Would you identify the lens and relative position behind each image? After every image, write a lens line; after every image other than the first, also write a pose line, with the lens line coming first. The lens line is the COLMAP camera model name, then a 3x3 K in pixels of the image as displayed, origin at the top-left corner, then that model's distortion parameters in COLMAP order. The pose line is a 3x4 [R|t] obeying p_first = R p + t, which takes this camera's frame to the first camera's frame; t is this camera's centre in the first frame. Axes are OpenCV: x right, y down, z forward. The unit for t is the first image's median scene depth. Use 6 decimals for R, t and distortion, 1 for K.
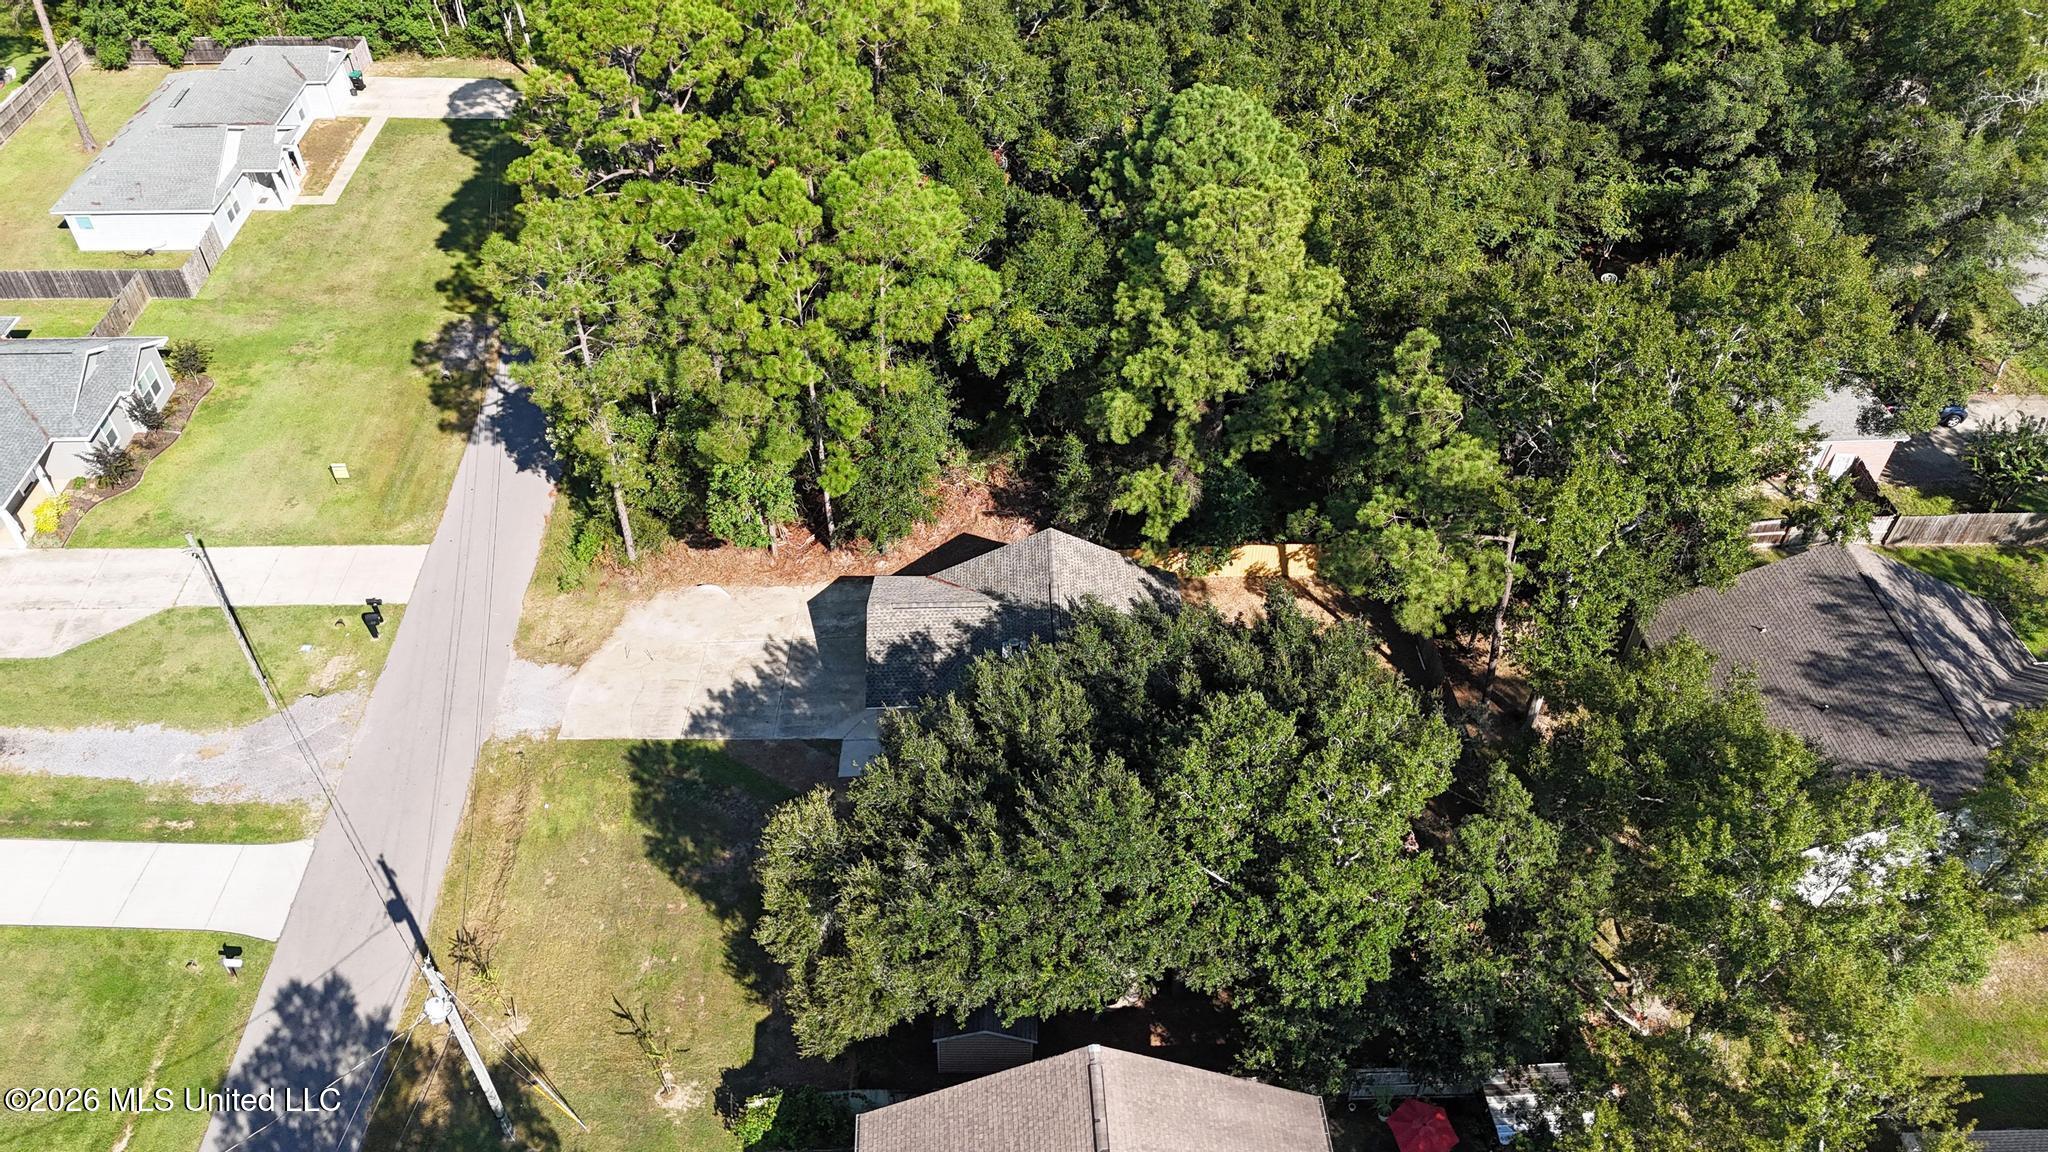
lens RADIAL K [[1511.8, 0, 1024.0], [0, 1511.8, 576.0], [0, 0, 1]] dist [0.073201, -0.061872]
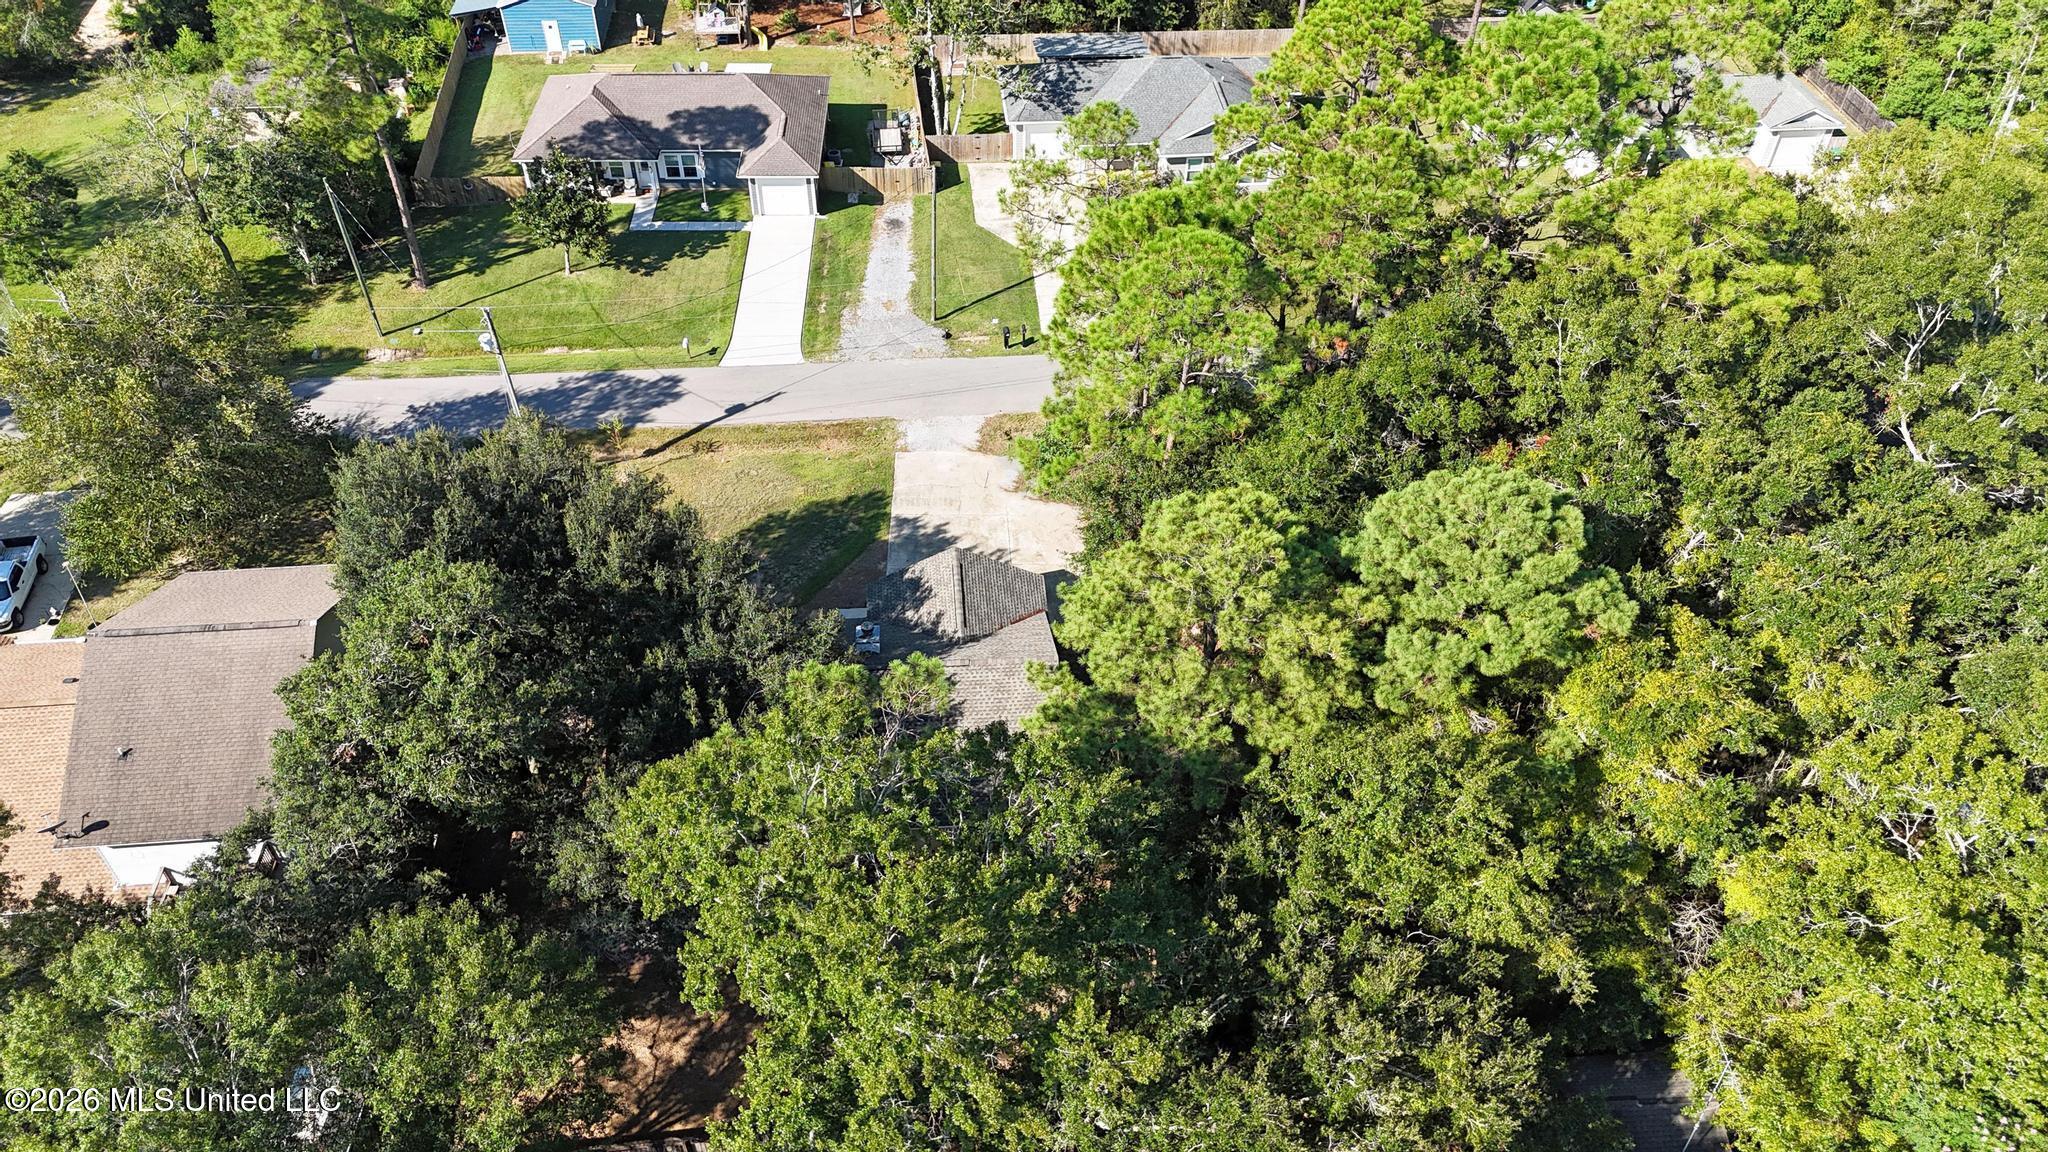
lens RADIAL K [[1545.4, 0, 1024.0], [0, 1545.4, 576.0], [0, 0, 1]] dist [0.070682, -0.070700]
pose [[0.043097, 0.670251, -0.740882, 0.702717], [-0.680731, 0.562489, 0.469267, -0.503055], [0.731264, 0.484117, 0.480502, 0.539008]]
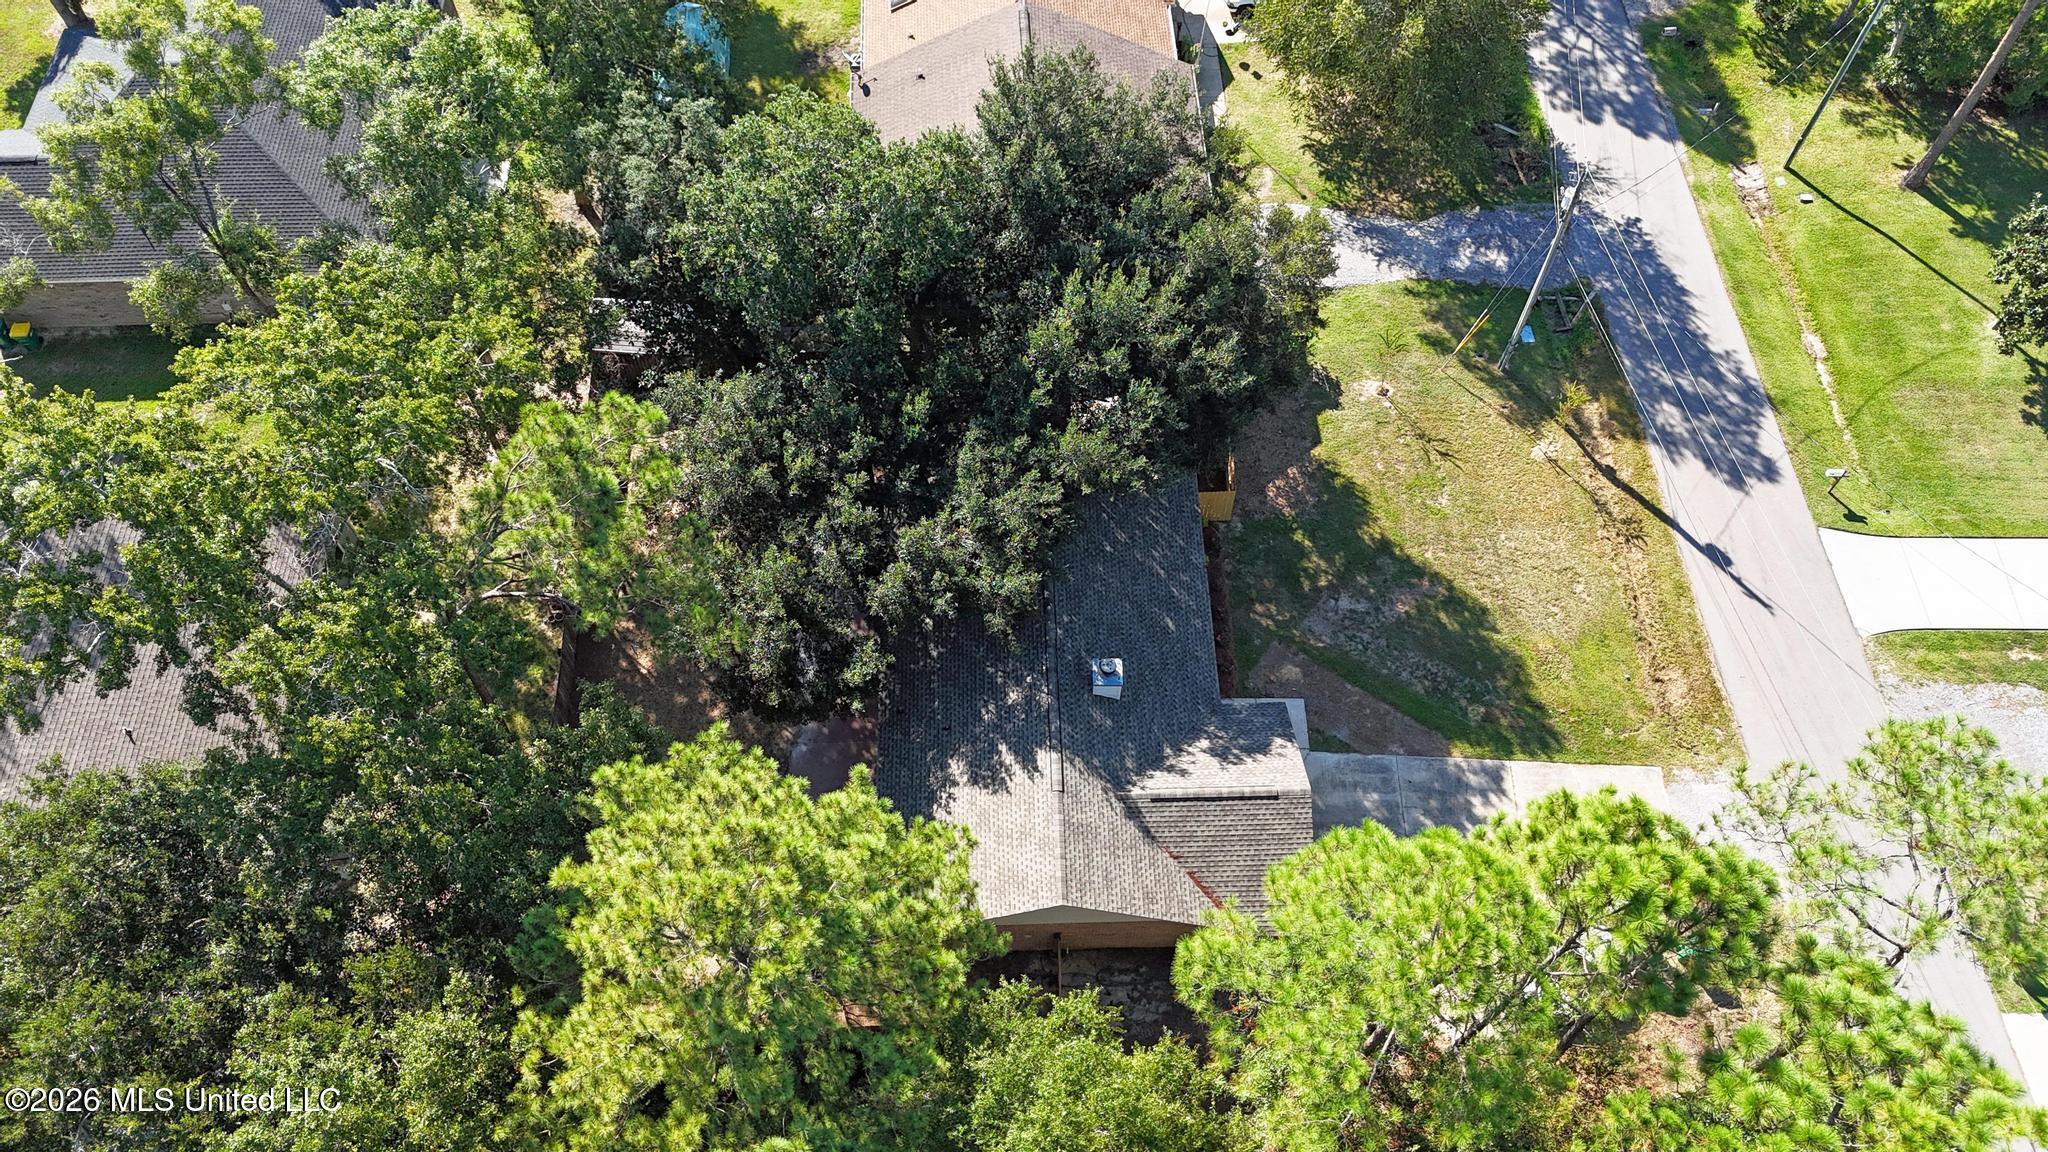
lens RADIAL K [[1511.8, 0, 1024.0], [0, 1511.8, 576.0], [0, 0, 1]] dist [0.073201, -0.061872]
pose [[-0.999904, -0.006257, -0.012362, 0.045699], [-0.010882, -0.197584, 0.980226, -0.688949], [-0.008576, 0.980266, 0.197497, 0.759610]]
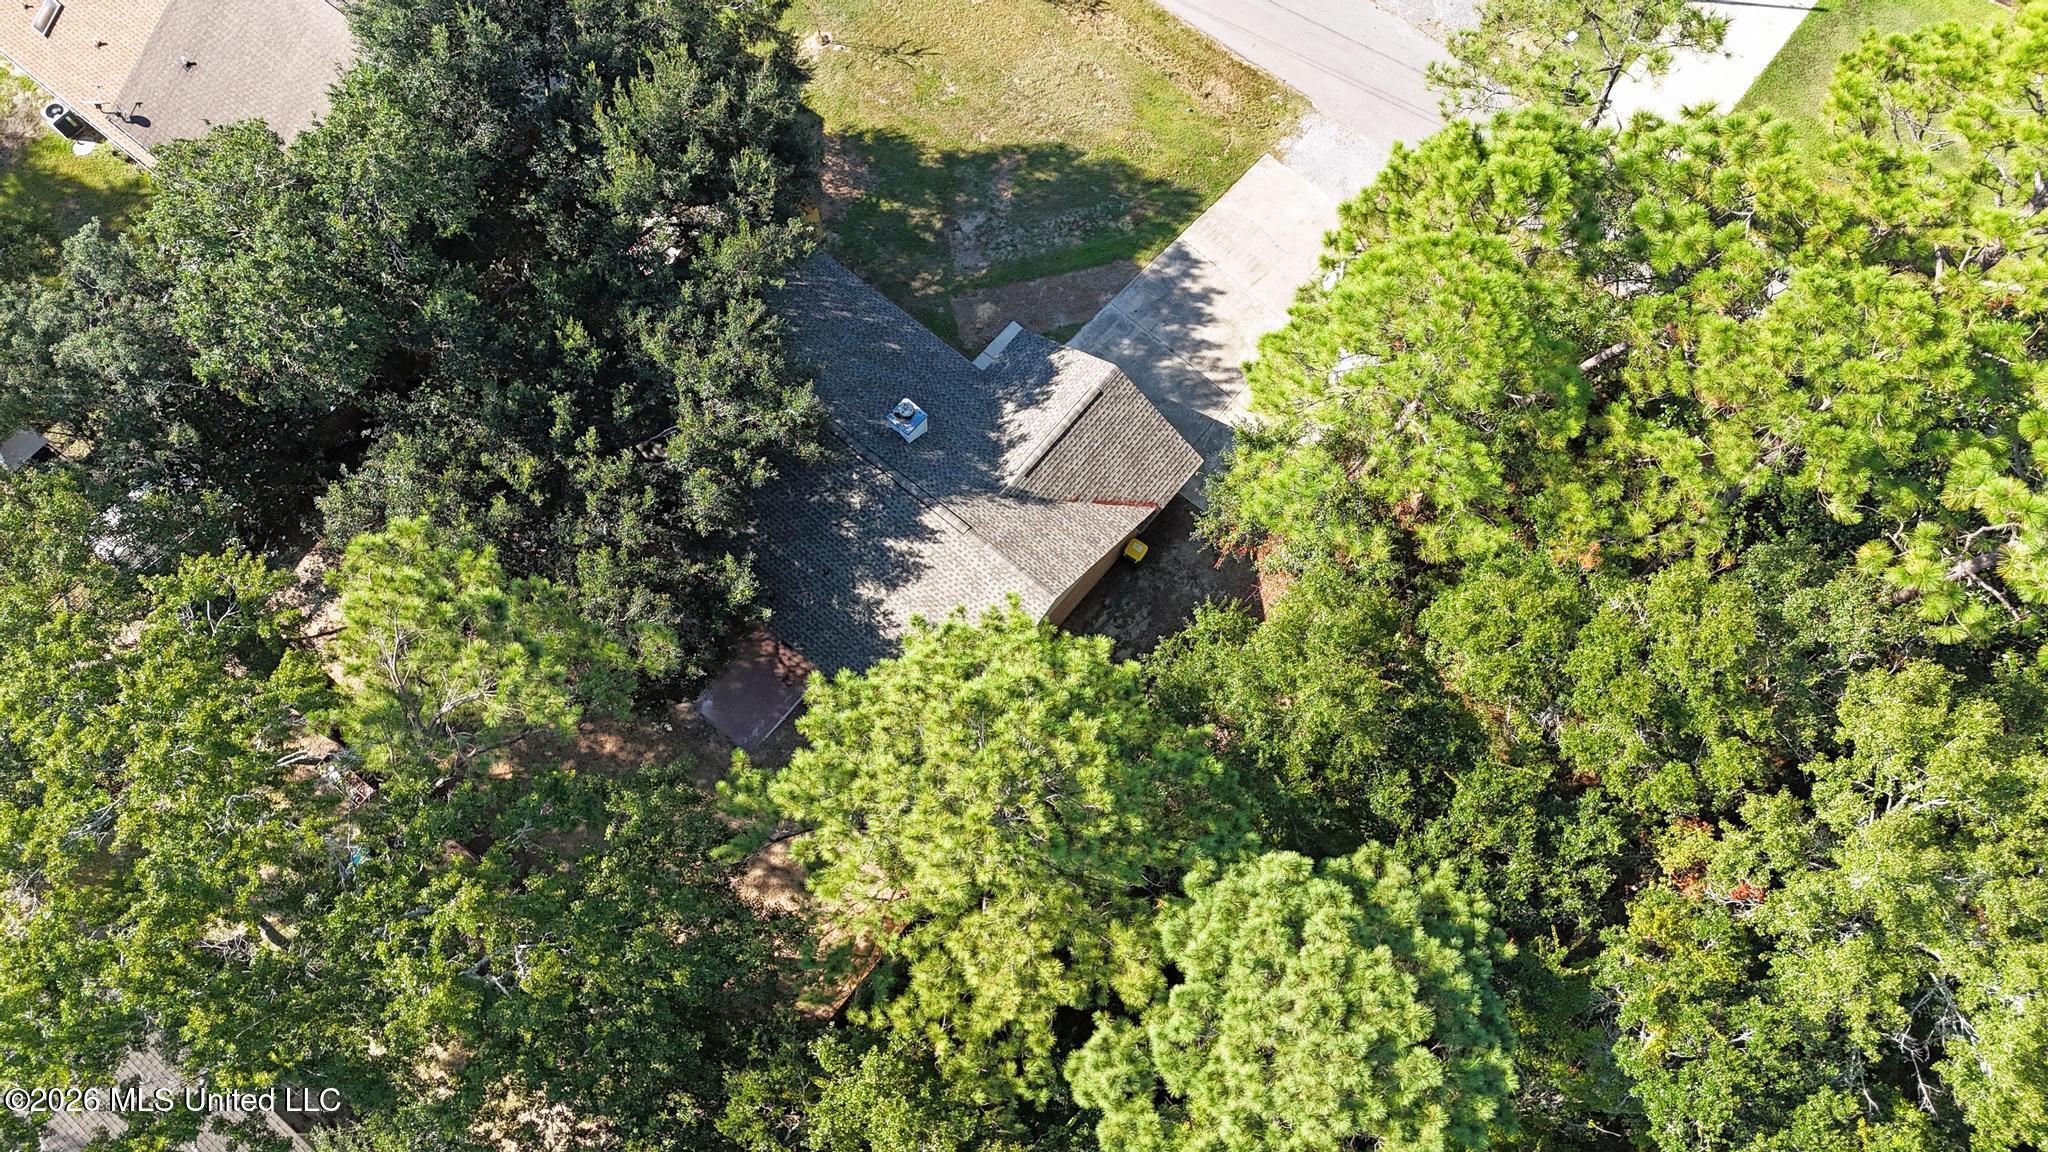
lens RADIAL K [[1476.6, 0, 1024.0], [0, 1476.6, 576.0], [0, 0, 1]] dist [0.120093, -0.166872]
pose [[-0.657127, 0.700421, -0.278560, 0.218232], [-0.521283, -0.155337, 0.839127, -0.619071], [0.544471, 0.696621, 0.467193, 0.698061]]
